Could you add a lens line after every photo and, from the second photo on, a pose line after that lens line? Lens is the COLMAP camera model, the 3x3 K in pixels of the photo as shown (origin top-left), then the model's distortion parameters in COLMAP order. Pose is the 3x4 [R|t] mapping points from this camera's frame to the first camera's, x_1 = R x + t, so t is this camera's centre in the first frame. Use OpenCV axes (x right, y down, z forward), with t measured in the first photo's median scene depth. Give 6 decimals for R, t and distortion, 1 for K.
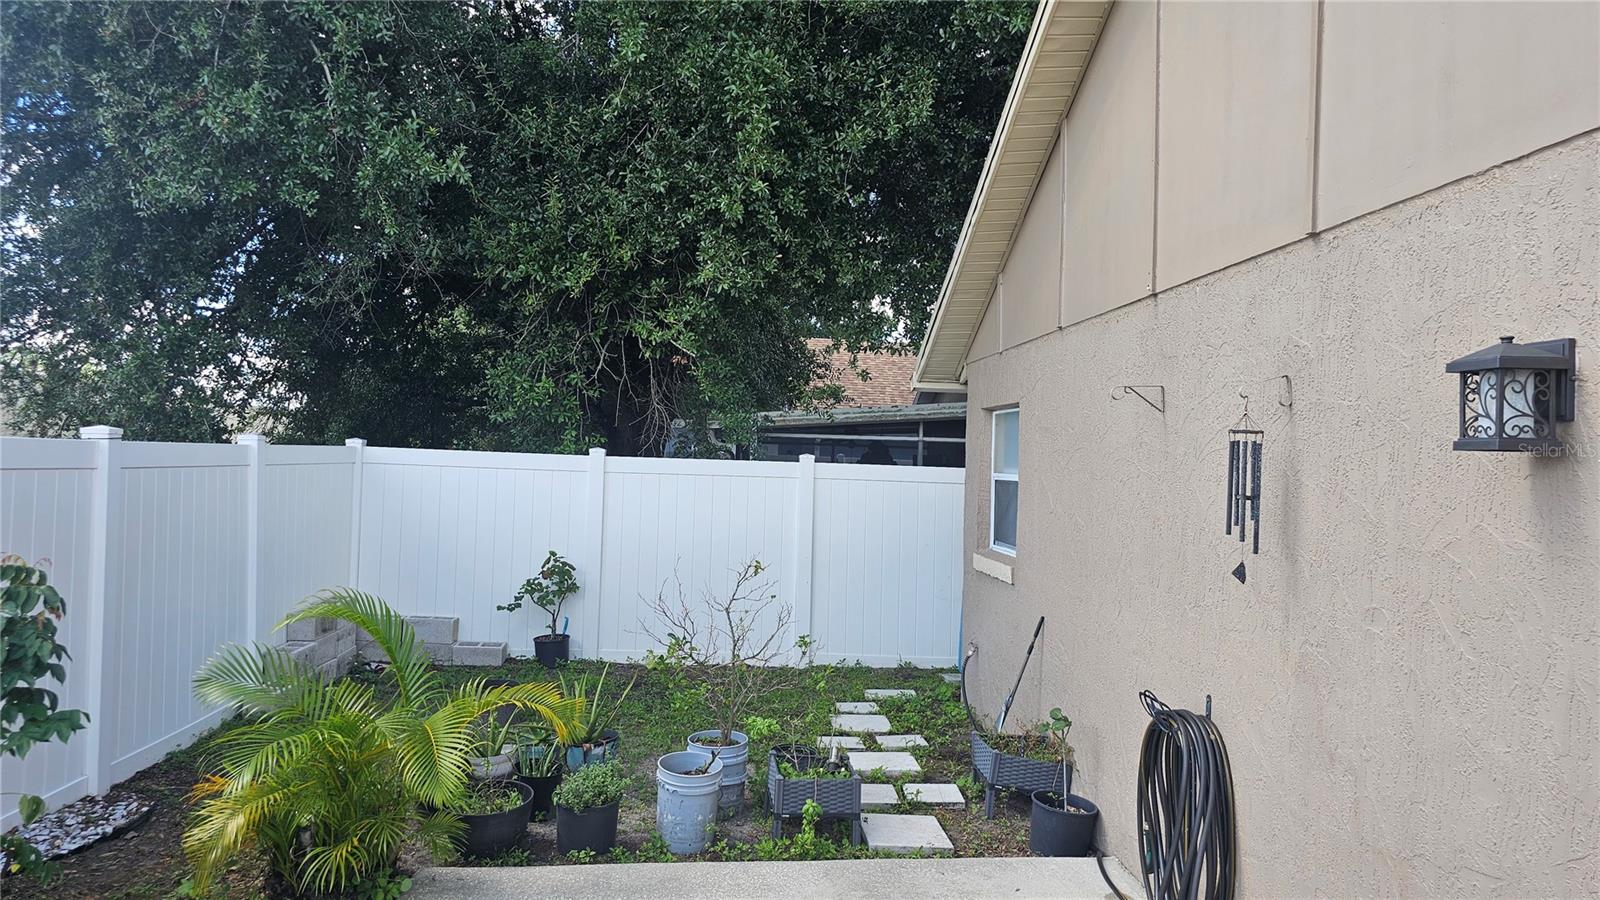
lens RADIAL K [[1076.7, 0, 778.6], [0, 1076.7, 439.9], [0, 0, 1]] dist [0.068659, -0.058625]
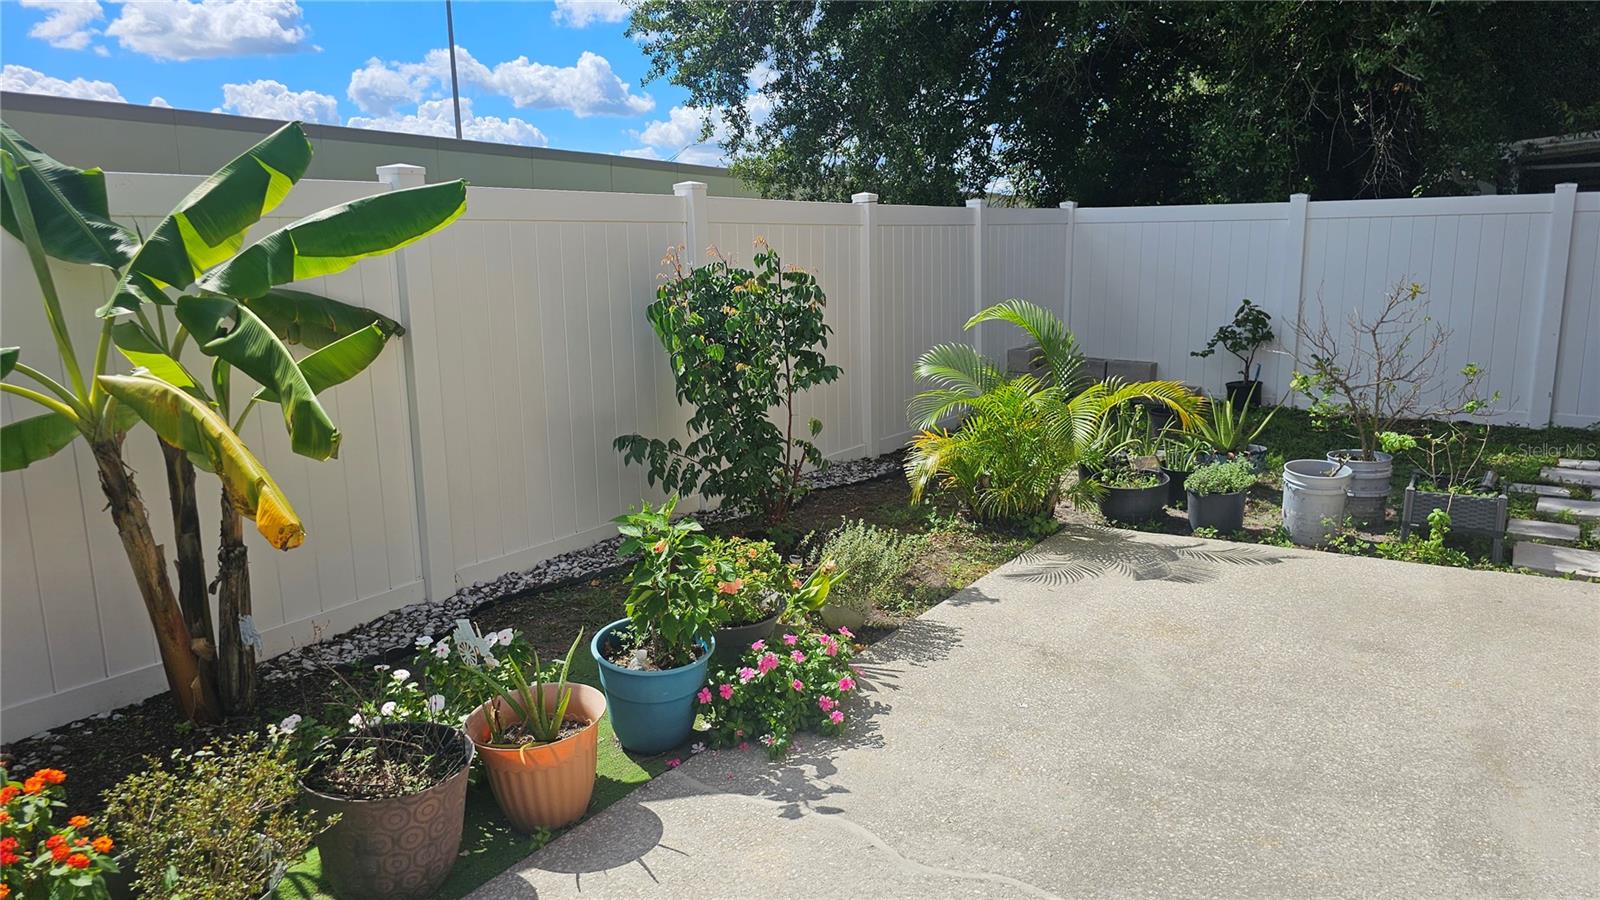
lens RADIAL K [[1087.7, 0, 787.7], [0, 1087.7, 443.1], [0, 0, 1]] dist [0.087065, -0.082413]
pose [[0.782563, 0.069893, -0.618636, 0.174148], [0.050955, 0.983154, 0.175533, 0.050531], [0.620483, -0.168888, 0.765818, -0.155861]]
